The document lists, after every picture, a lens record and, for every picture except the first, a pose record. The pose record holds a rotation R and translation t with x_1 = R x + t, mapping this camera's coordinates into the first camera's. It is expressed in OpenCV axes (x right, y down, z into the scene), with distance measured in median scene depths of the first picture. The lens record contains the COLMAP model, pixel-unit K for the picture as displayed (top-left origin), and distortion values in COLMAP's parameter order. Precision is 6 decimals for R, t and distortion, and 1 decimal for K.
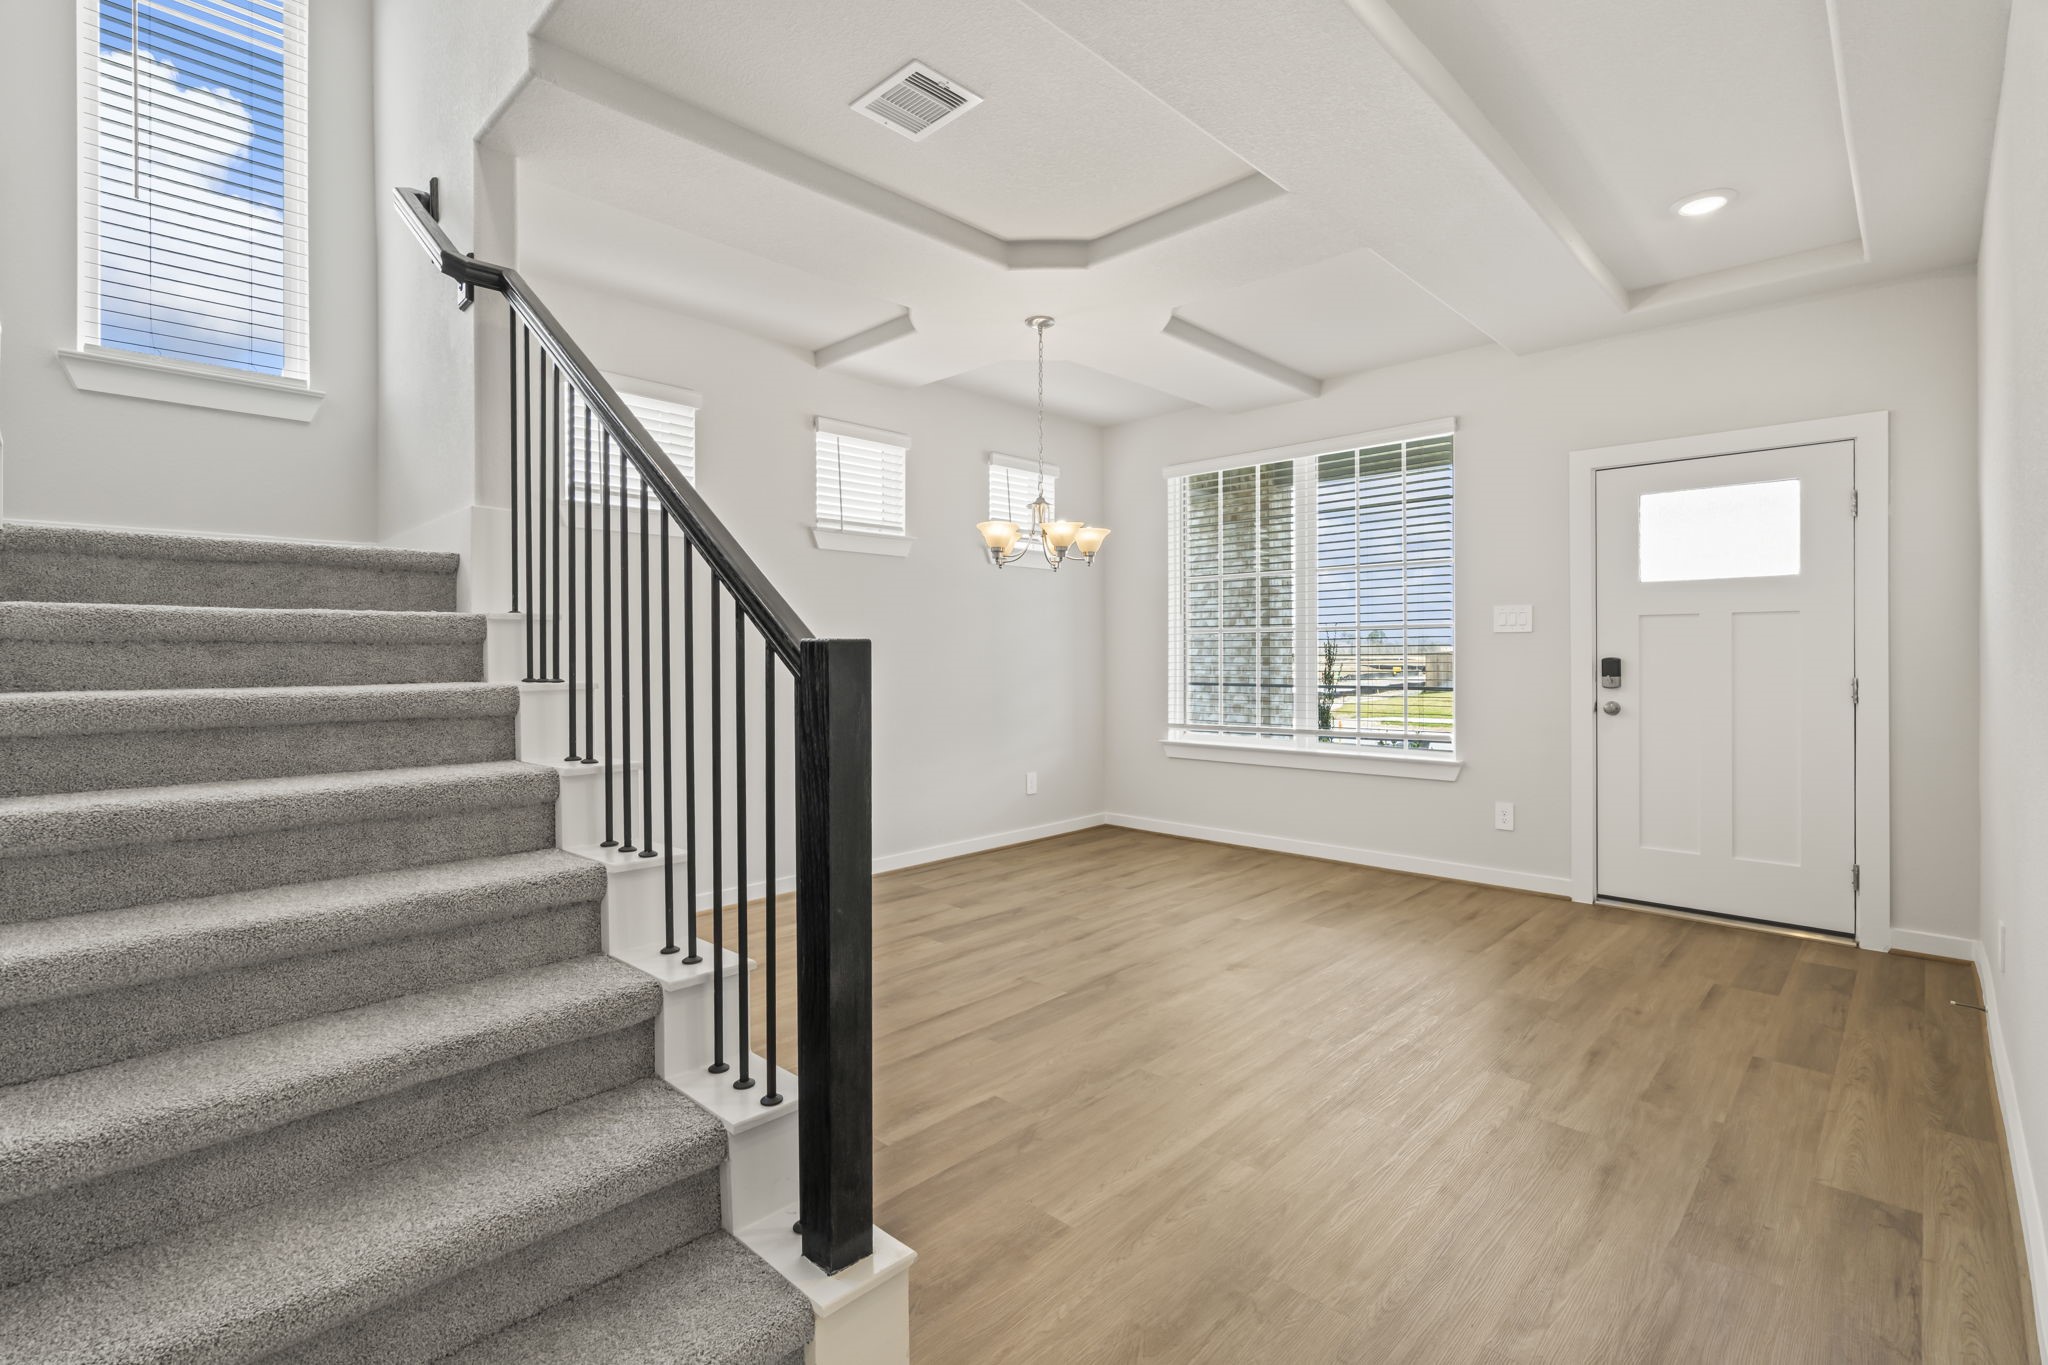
lens RADIAL K [[940.0, 0, 1016.0], [0, 940.0, 669.0], [0, 0, 1]] dist [-0.003942, 0.001825]
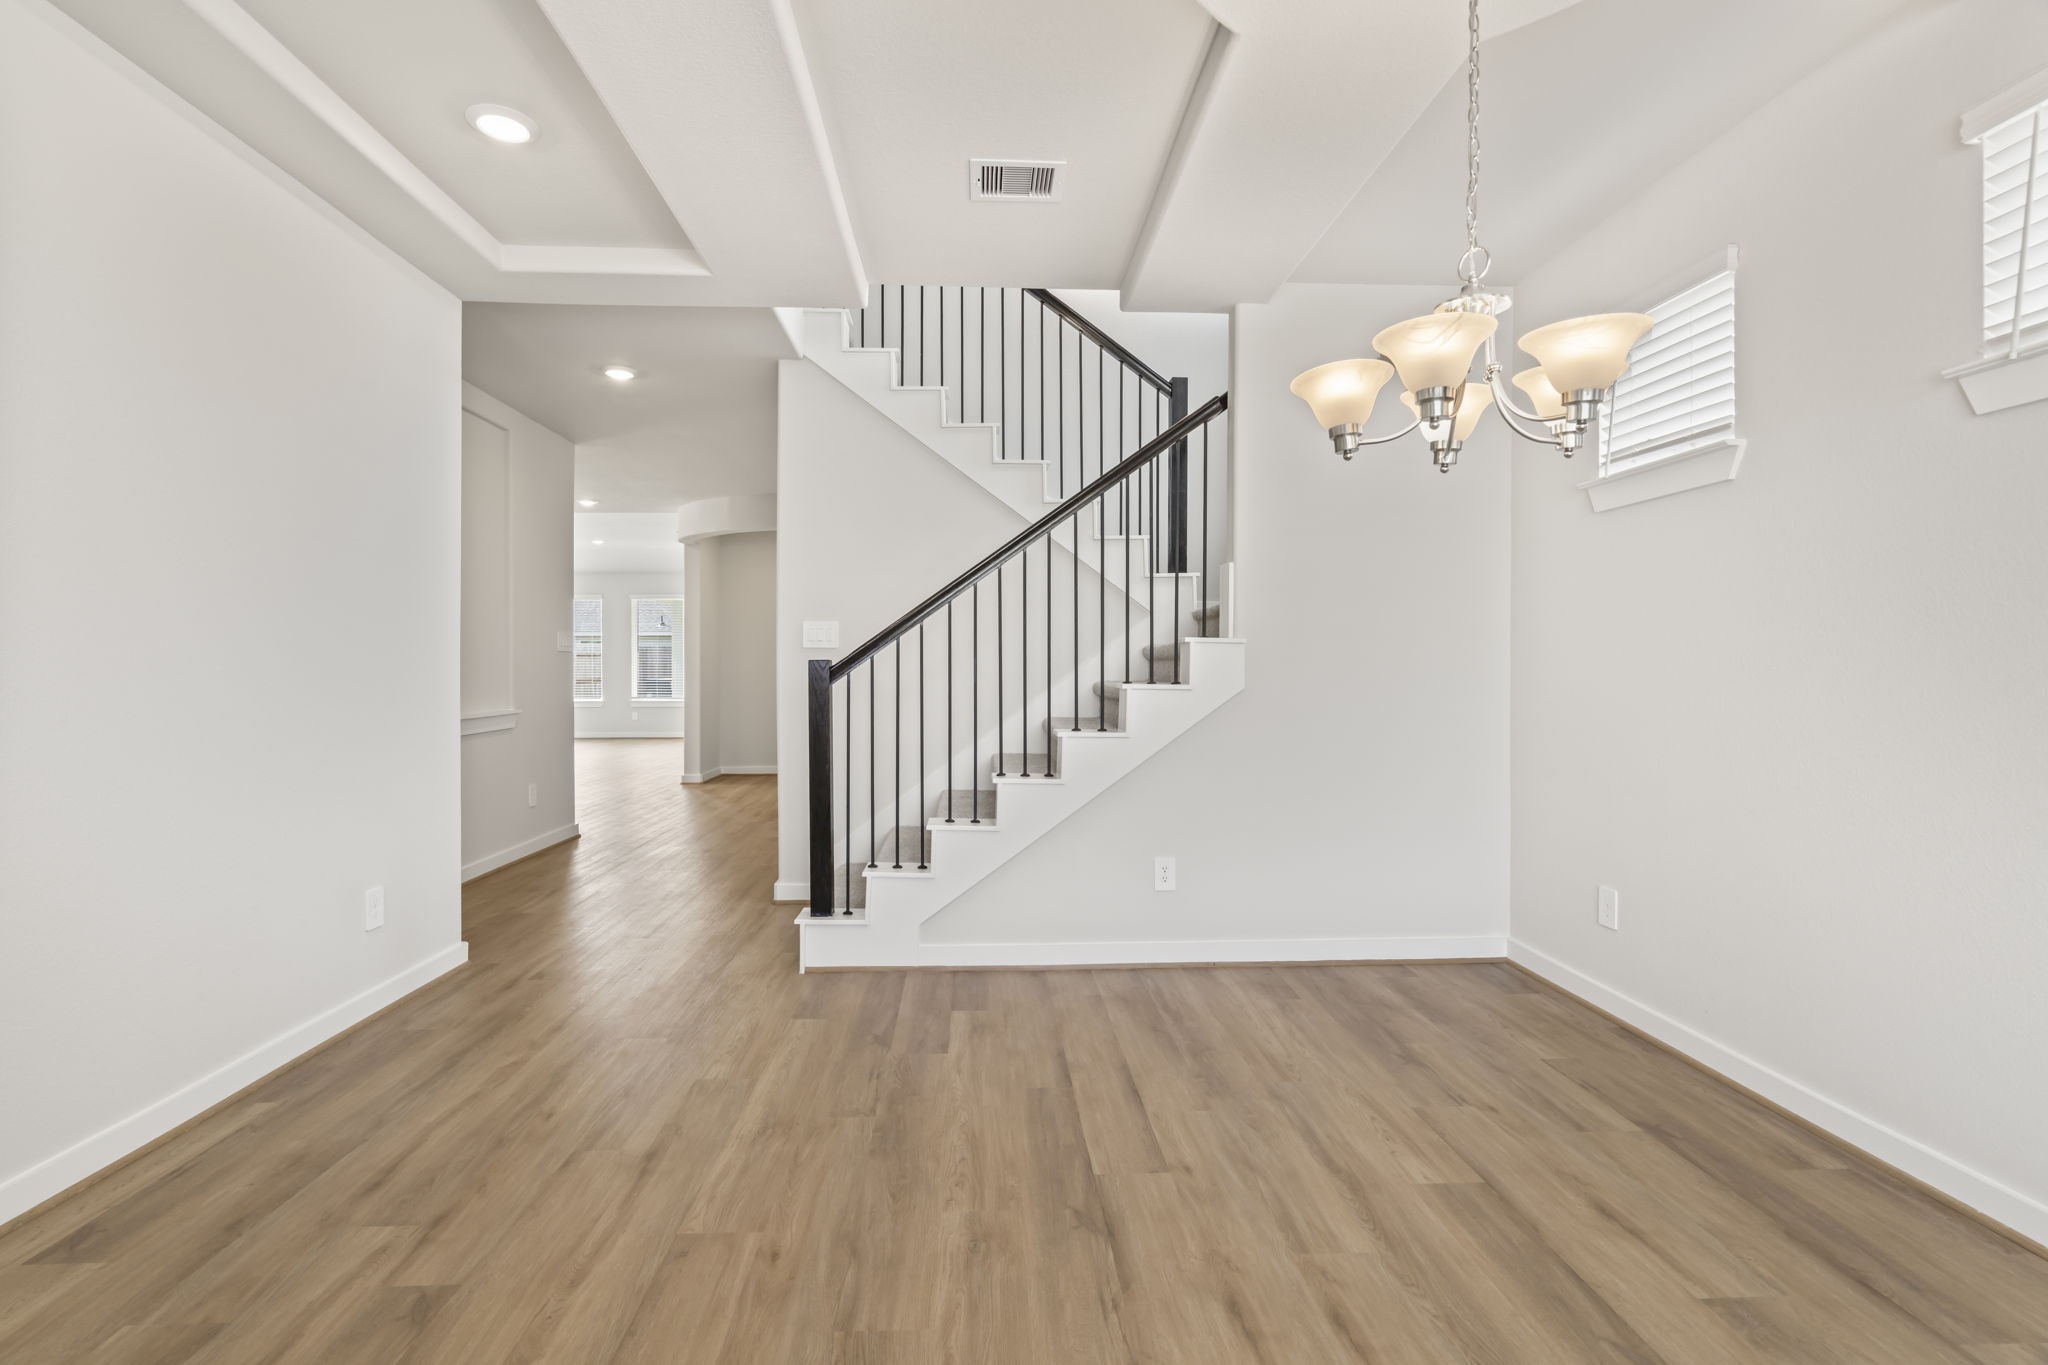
lens RADIAL K [[940.0, 0, 1016.5], [0, 940.0, 671.7], [0, 0, 1]] dist [-0.003942, 0.001825]
pose [[-0.685232, 0.008277, -0.728278, 0.580203], [-0.007893, 0.999792, 0.018789, -0.024189], [0.728282, 0.018623, -0.685024, 1.422435]]
